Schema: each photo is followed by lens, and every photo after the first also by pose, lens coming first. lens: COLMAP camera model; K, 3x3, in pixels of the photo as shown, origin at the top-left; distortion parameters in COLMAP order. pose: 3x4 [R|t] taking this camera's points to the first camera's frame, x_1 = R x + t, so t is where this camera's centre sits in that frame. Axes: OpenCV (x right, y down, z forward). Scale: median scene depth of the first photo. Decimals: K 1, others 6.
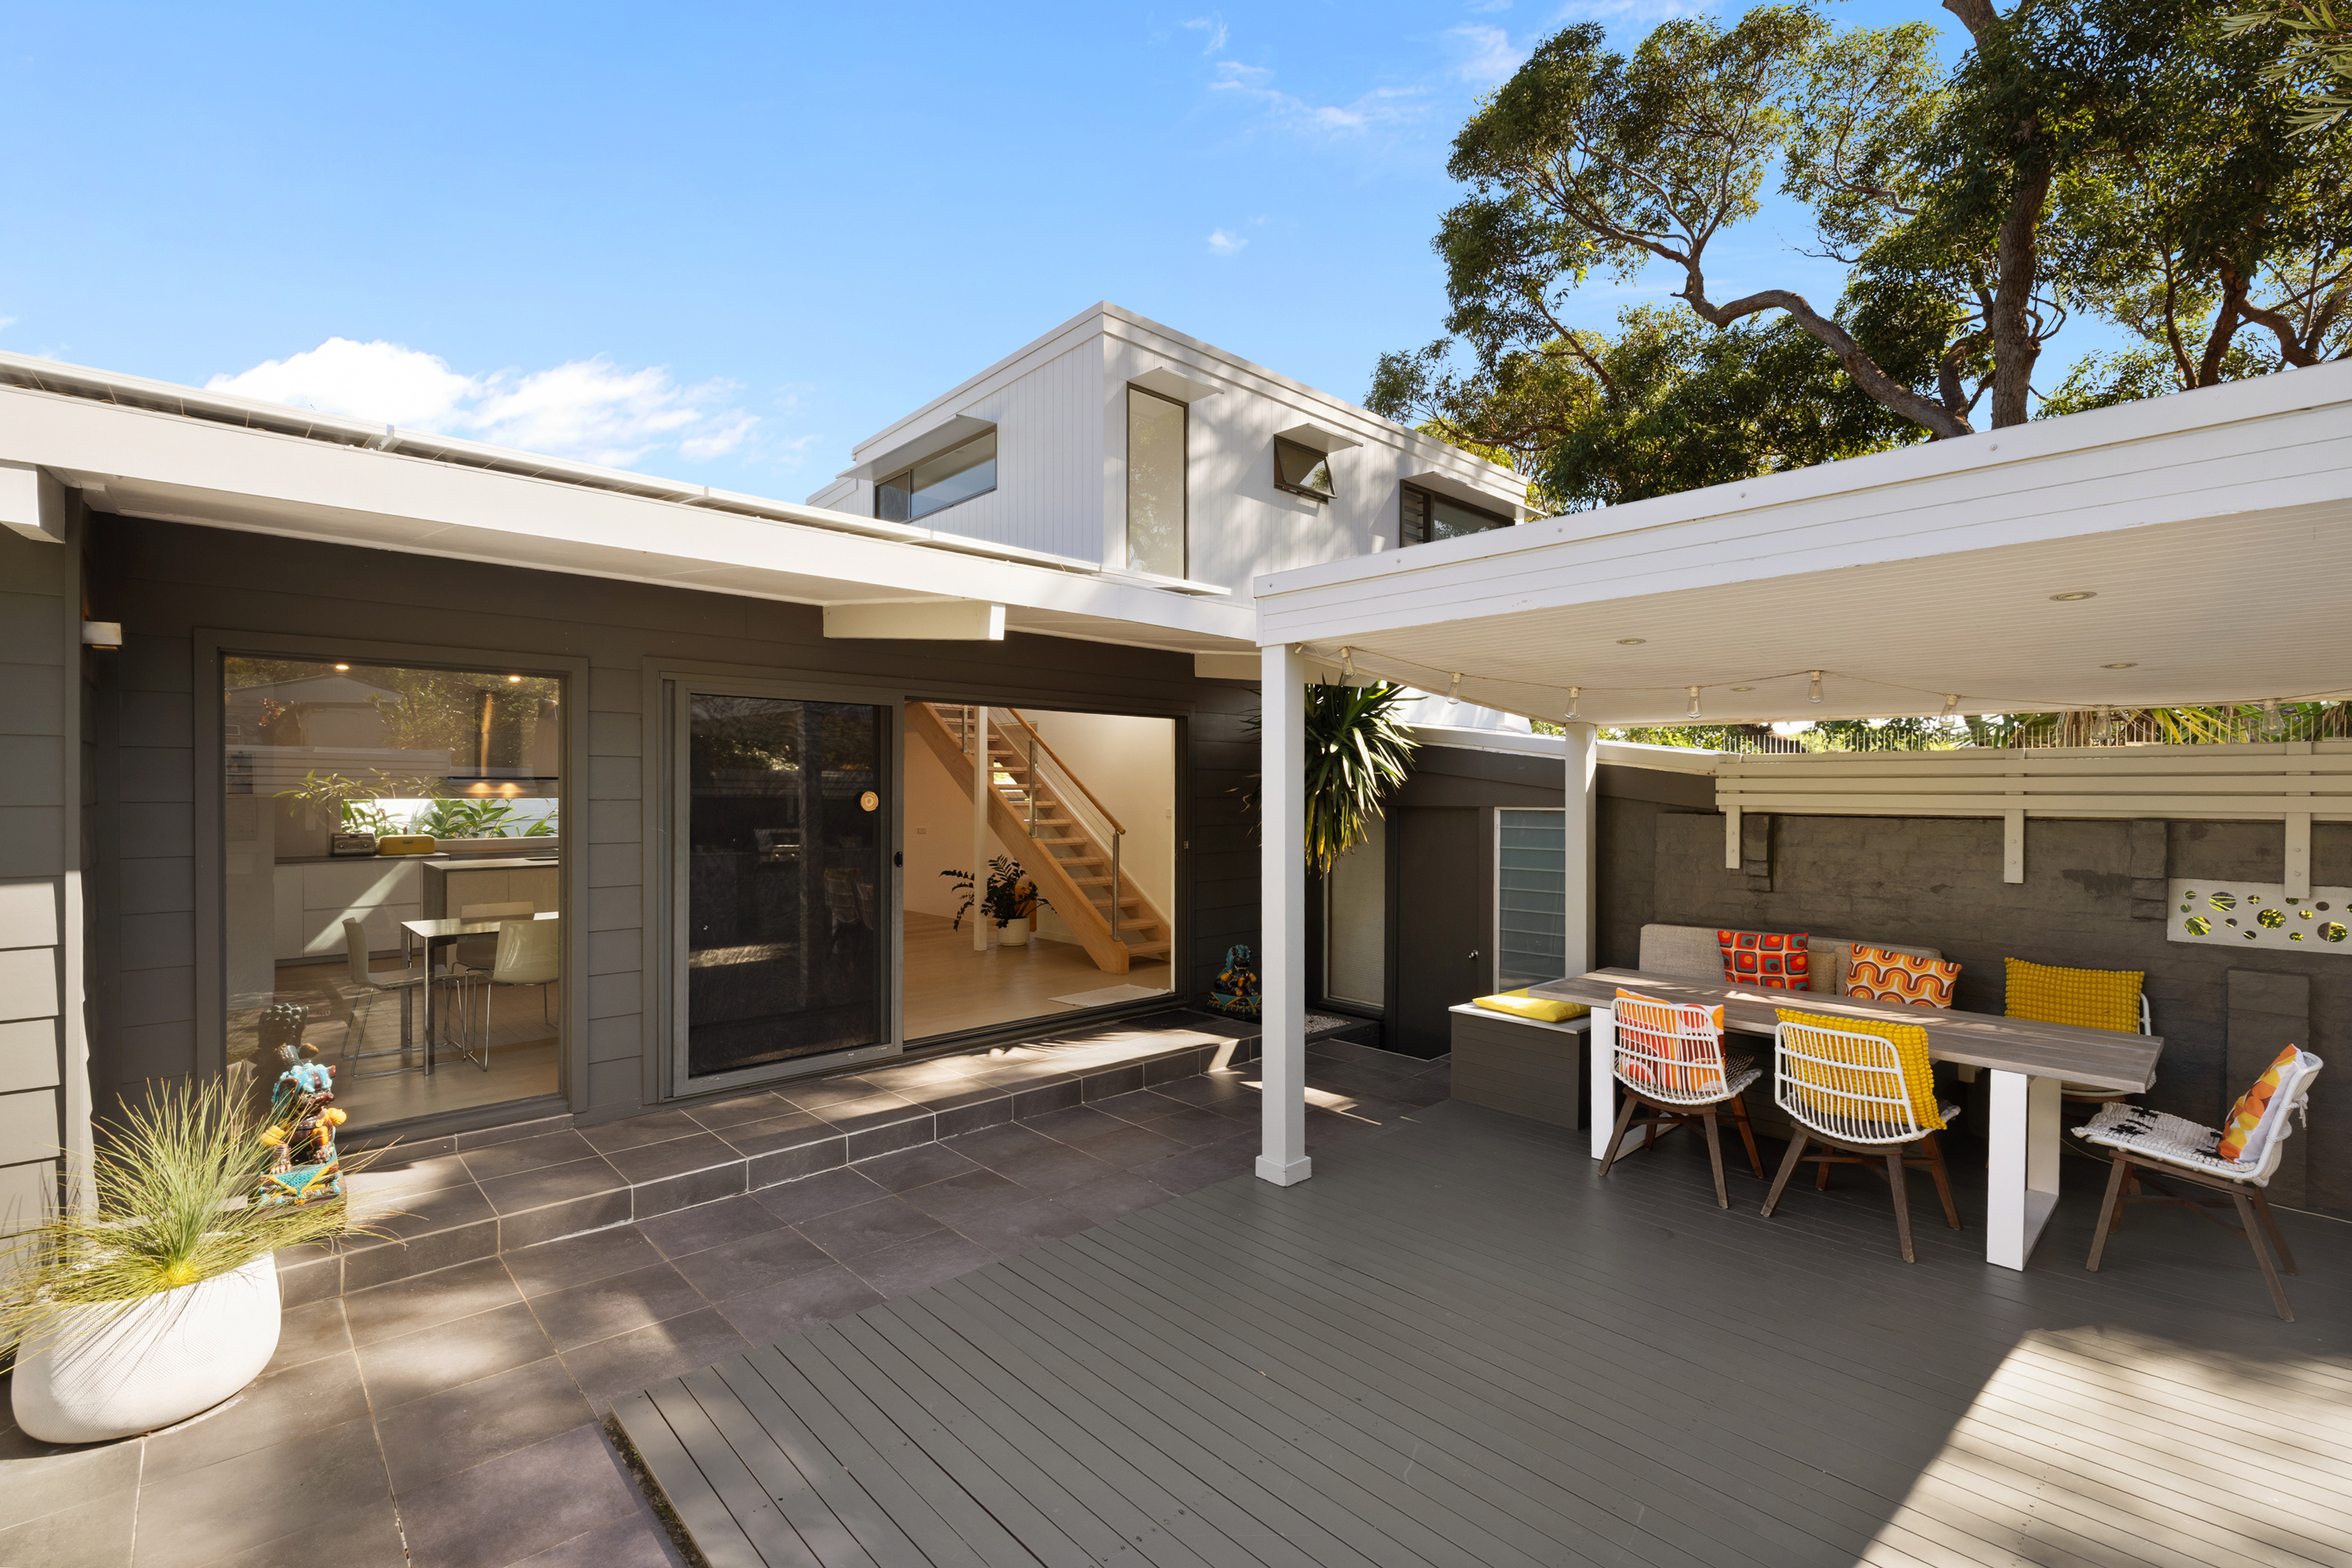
lens RADIAL K [[1055.4, 0, 1171.9], [0, 1055.4, 795.5], [0, 0, 1]] dist [0.000499, 0.000336]
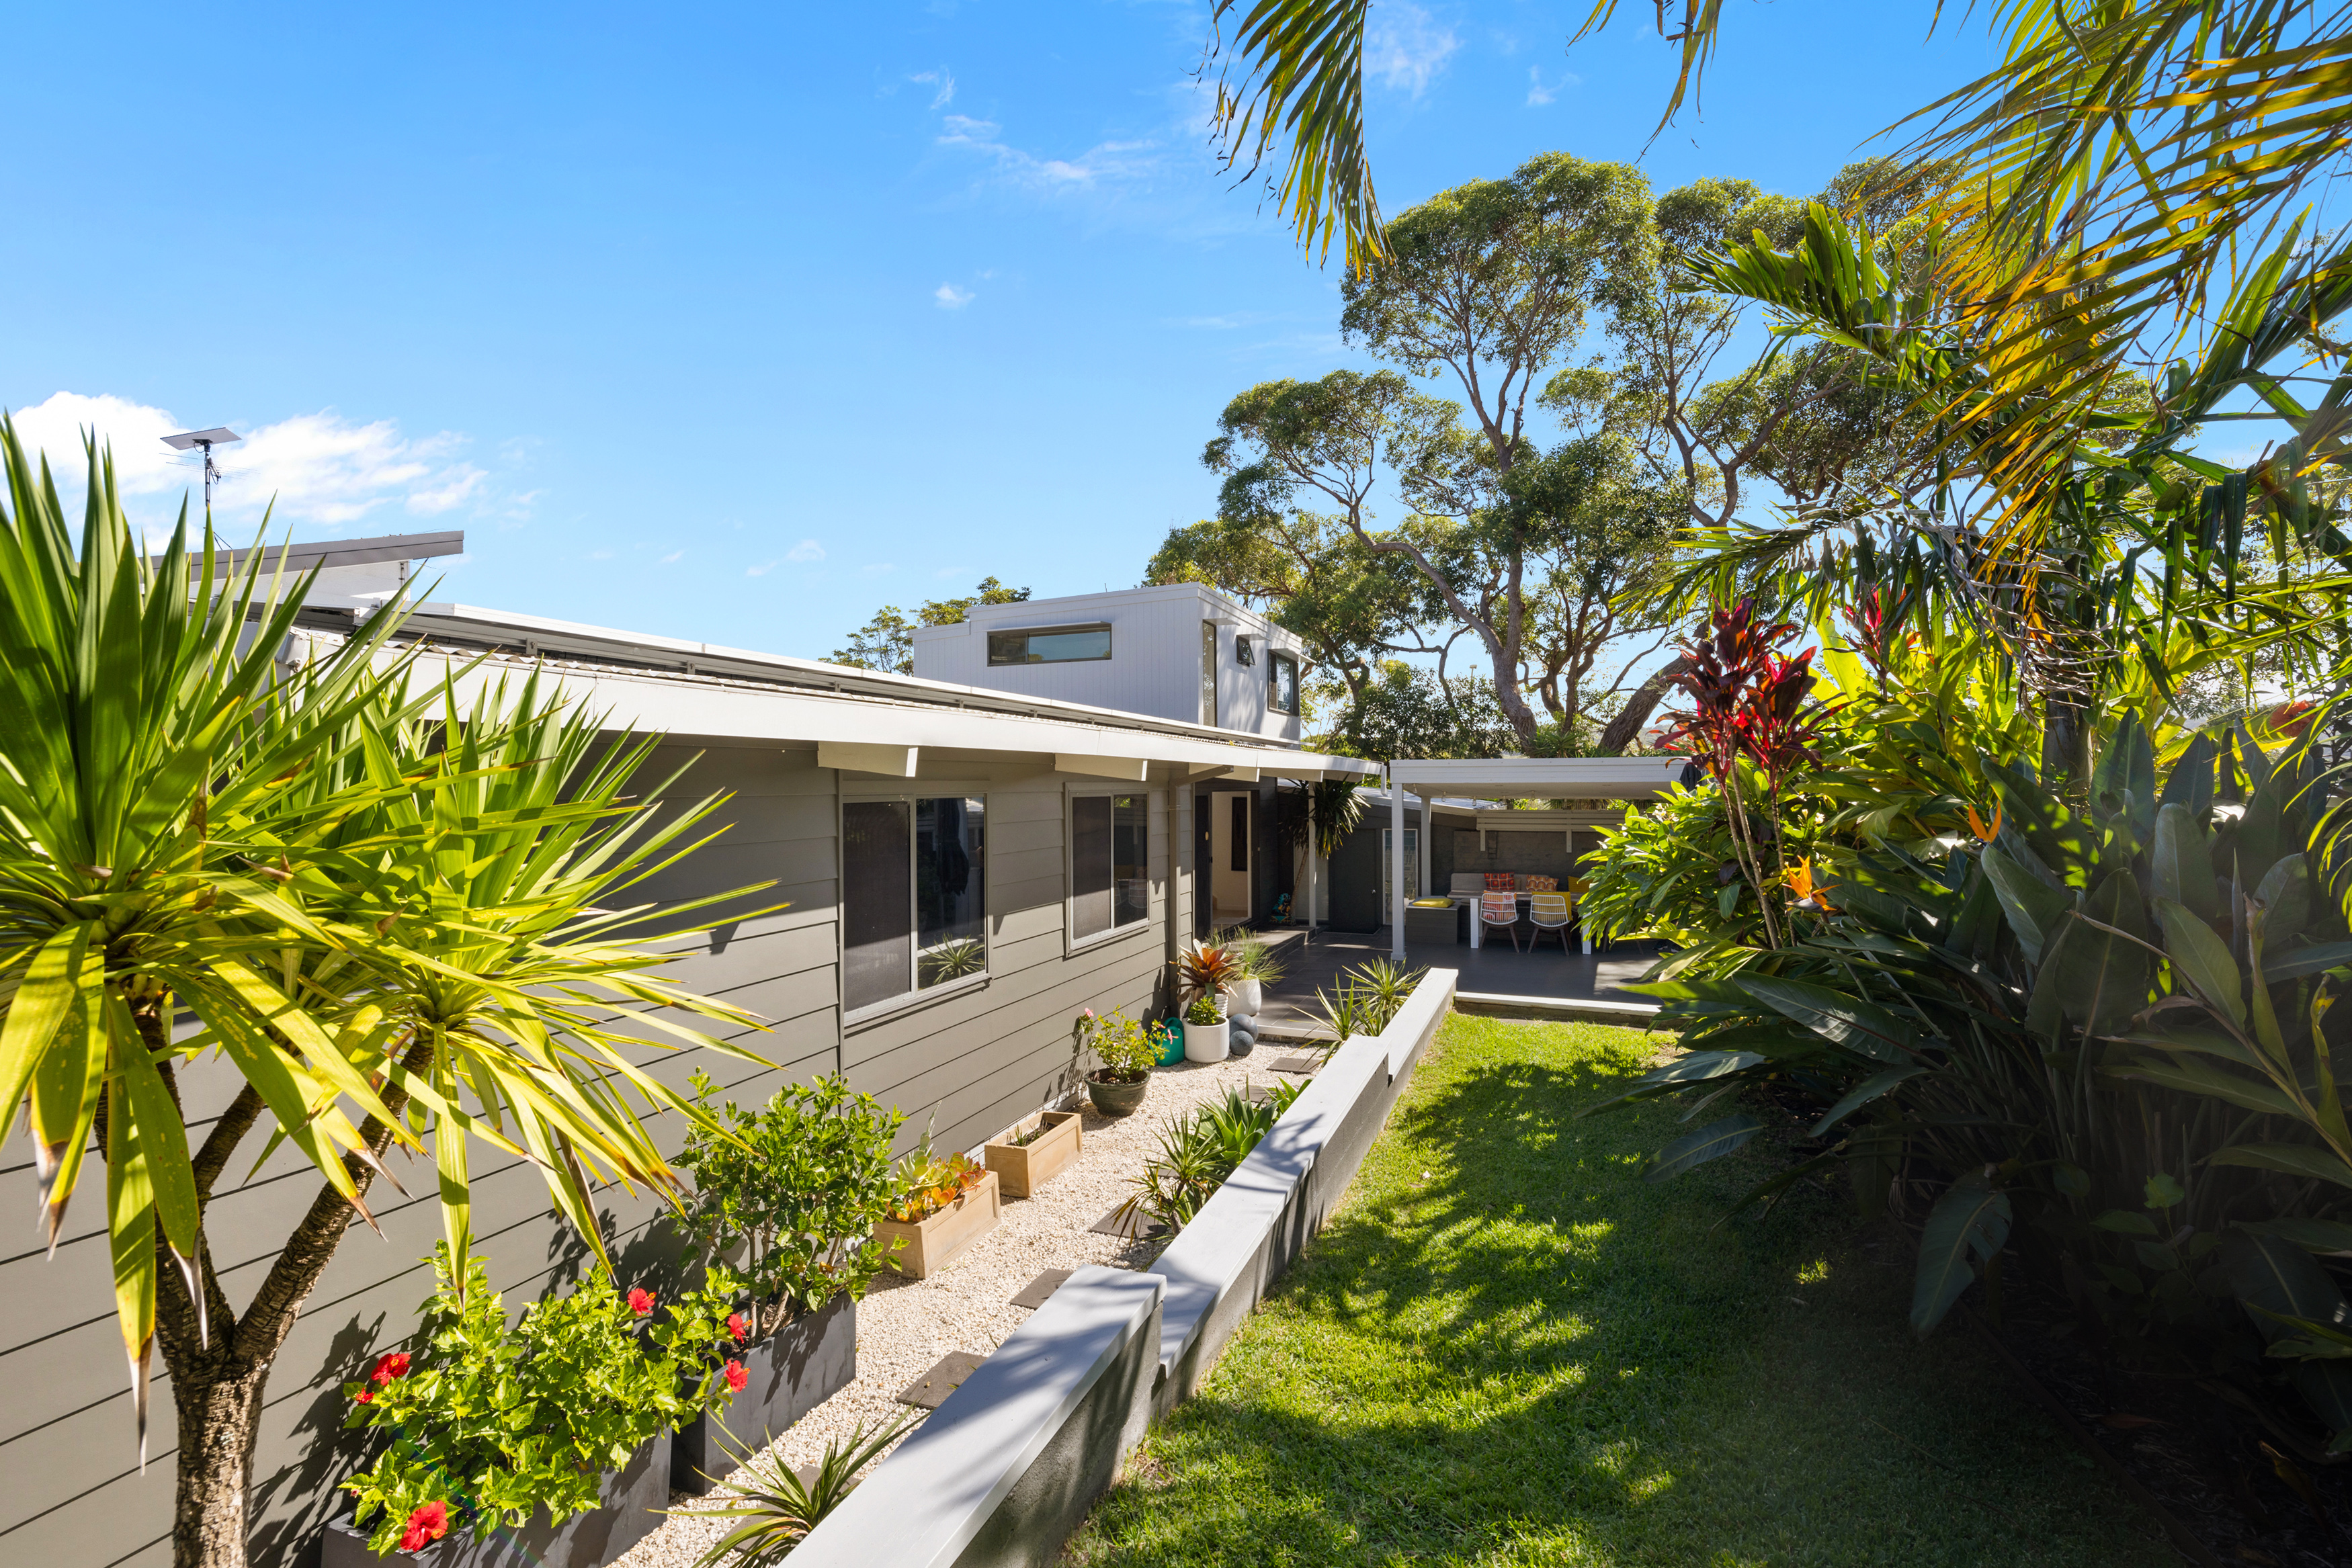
lens RADIAL K [[1020.9, 0, 1176.0], [0, 1020.9, 784.0], [0, 0, 1]] dist [-0.000413, -0.000190]
pose [[0.897845, -0.008267, 0.440234, -1.632732], [0.009504, 0.999955, -0.000605, -0.131433], [-0.440209, 0.004727, 0.897883, -1.242223]]
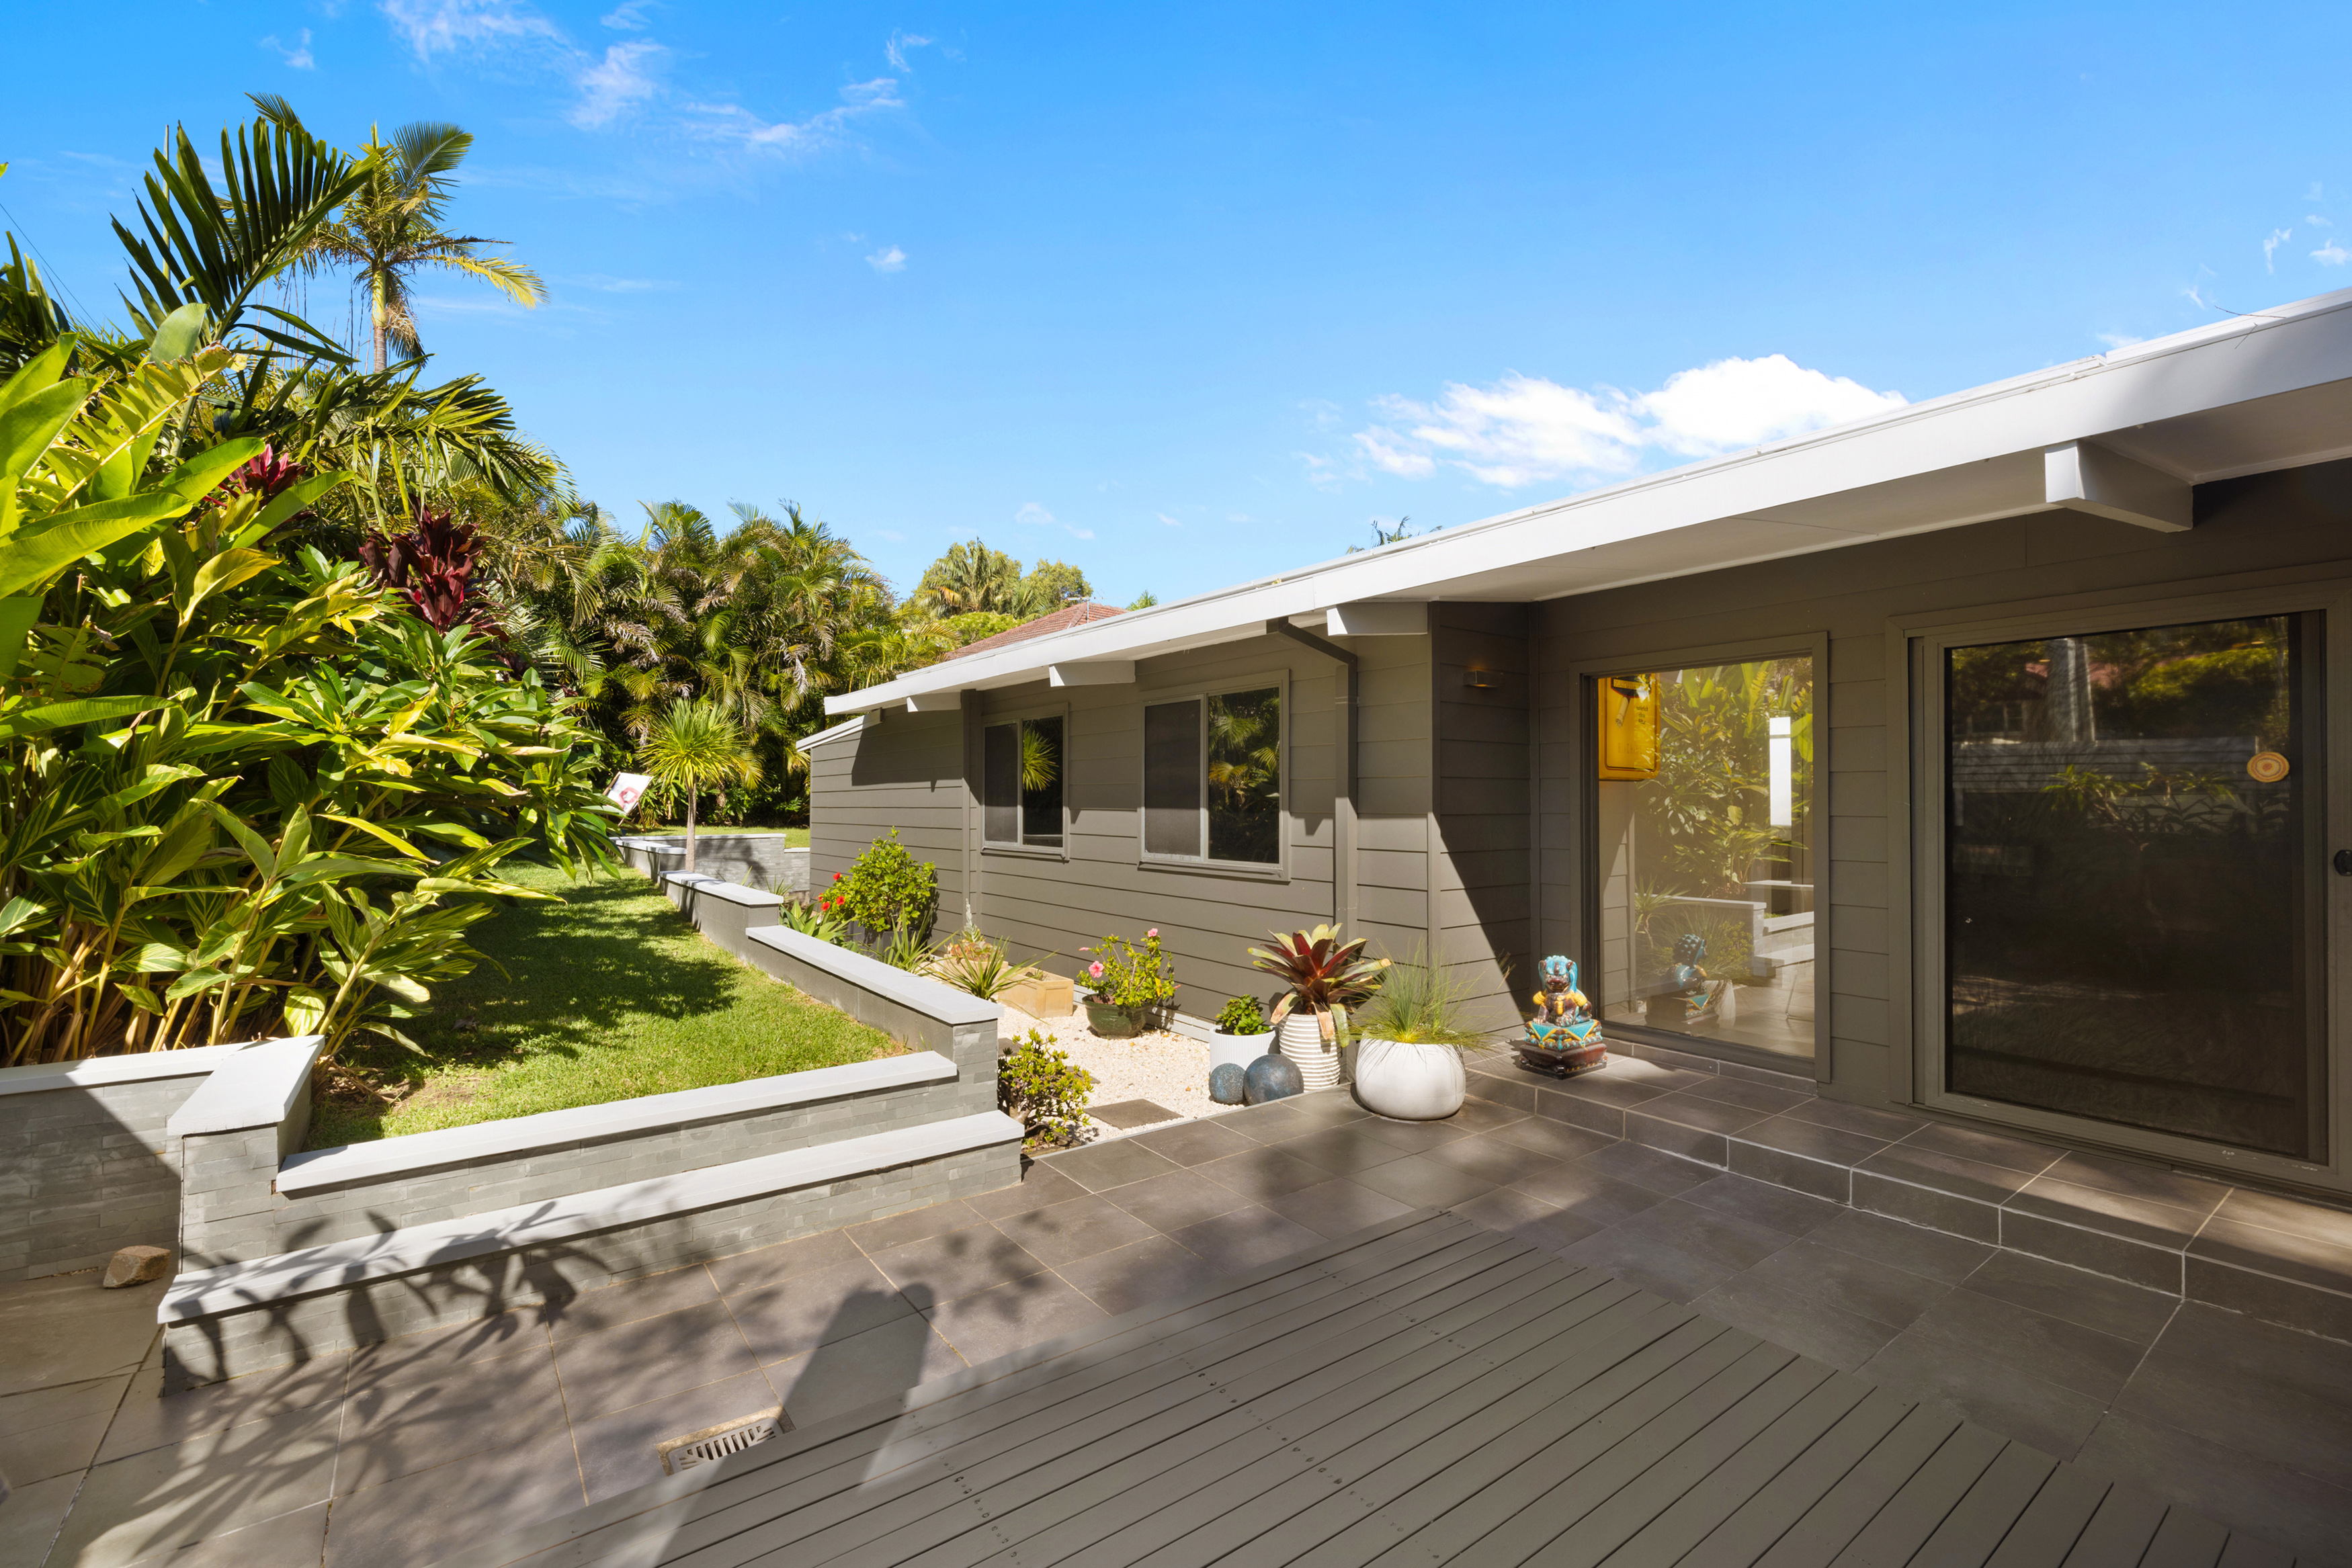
lens RADIAL K [[1020.9, 0, 1176.0], [0, 1020.9, 784.0], [0, 0, 1]] dist [-0.000413, -0.000190]
pose [[-0.093230, -0.007439, -0.995617, 0.461605], [-0.007558, 0.999949, -0.006763, 0.022863], [0.995616, 0.006894, -0.093281, 0.447815]]
